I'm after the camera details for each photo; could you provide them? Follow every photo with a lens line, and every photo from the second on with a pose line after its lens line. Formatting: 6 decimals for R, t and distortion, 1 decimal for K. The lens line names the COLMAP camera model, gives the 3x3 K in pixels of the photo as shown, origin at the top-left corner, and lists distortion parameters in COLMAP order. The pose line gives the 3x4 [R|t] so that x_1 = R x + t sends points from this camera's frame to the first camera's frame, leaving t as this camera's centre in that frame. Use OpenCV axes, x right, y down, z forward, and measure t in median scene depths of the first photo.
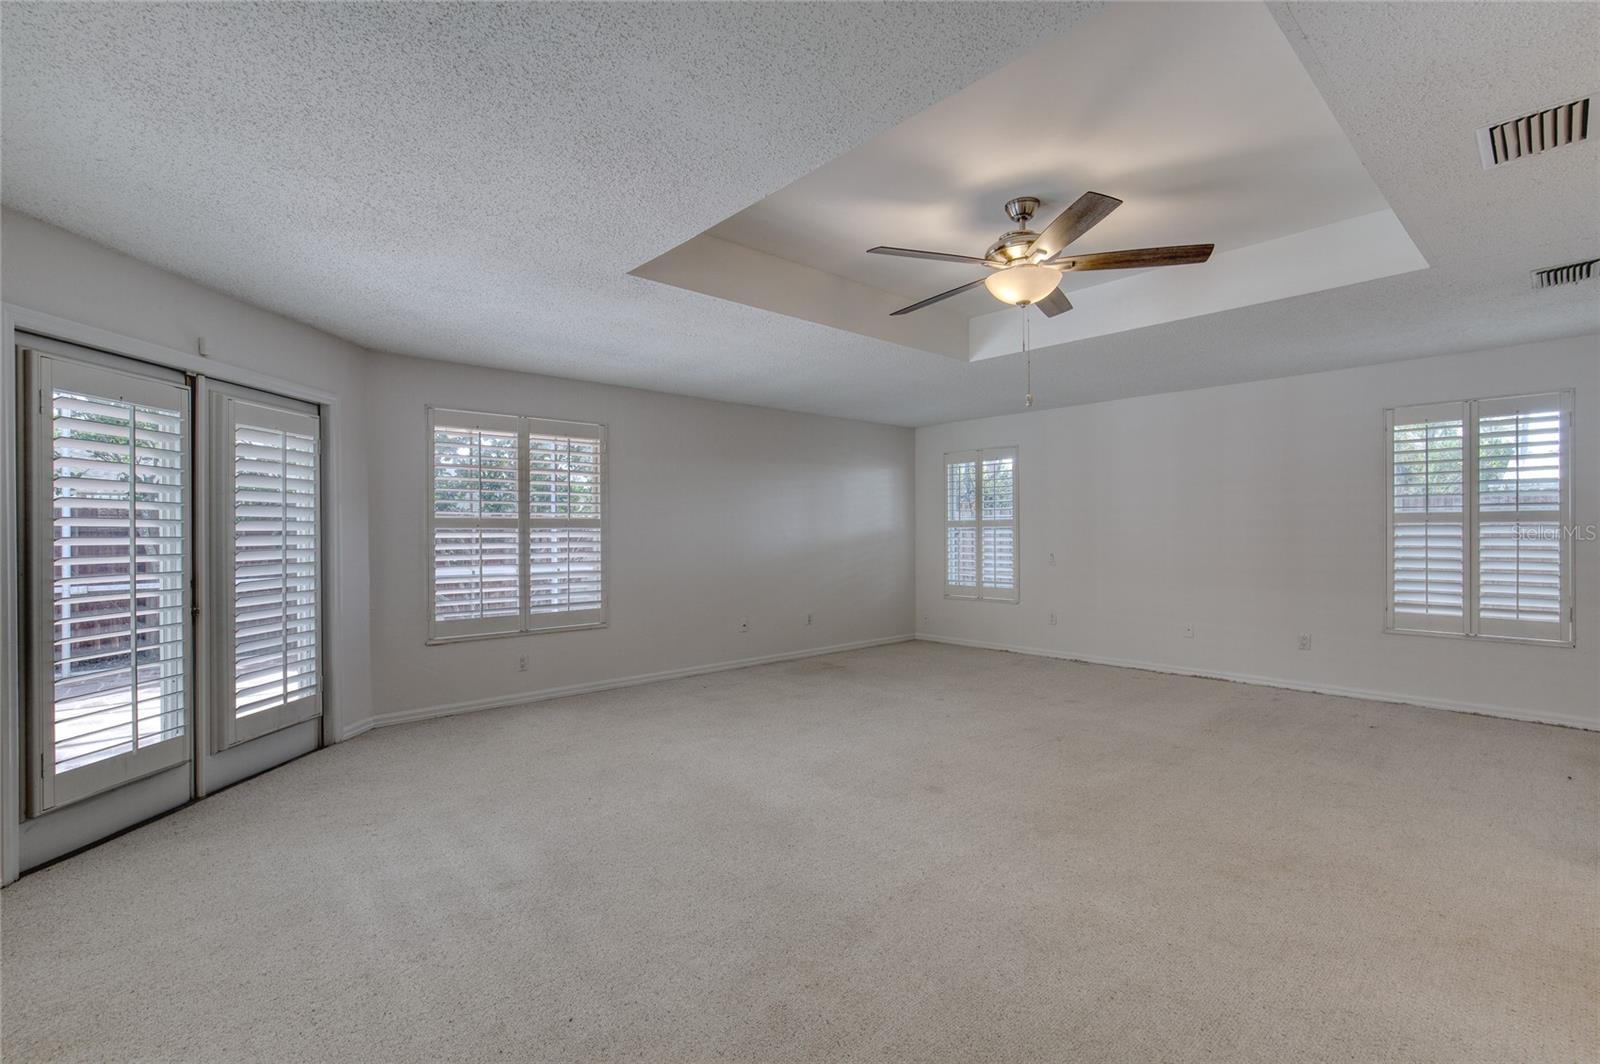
lens RADIAL K [[741.8, 0, 773.7], [0, 741.8, 531.7], [0, 0, 1]] dist [-0.002952, -0.000106]
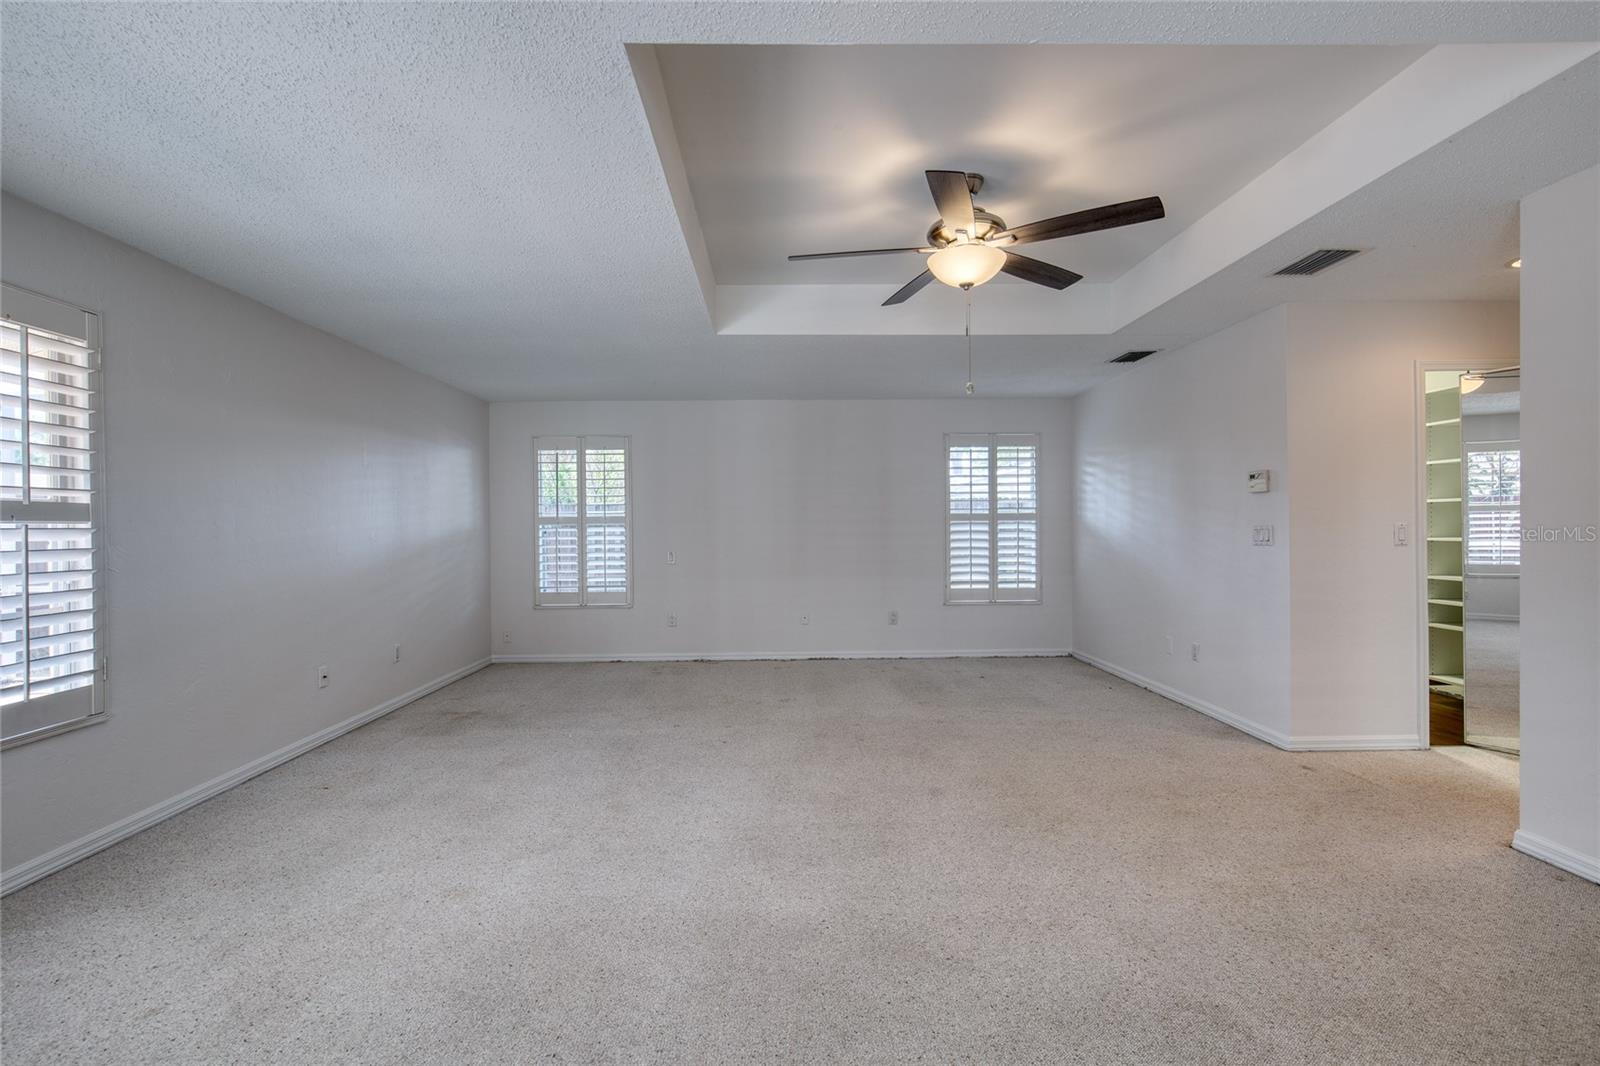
lens RADIAL K [[741.8, 0, 773.7], [0, 741.8, 532.7], [0, 0, 1]] dist [-0.002952, -0.000106]
pose [[0.636543, -0.005540, 0.771221, -0.380137], [0.005680, 0.999981, 0.002495, 0.003866], [-0.771220, 0.002793, 0.636562, 0.399260]]
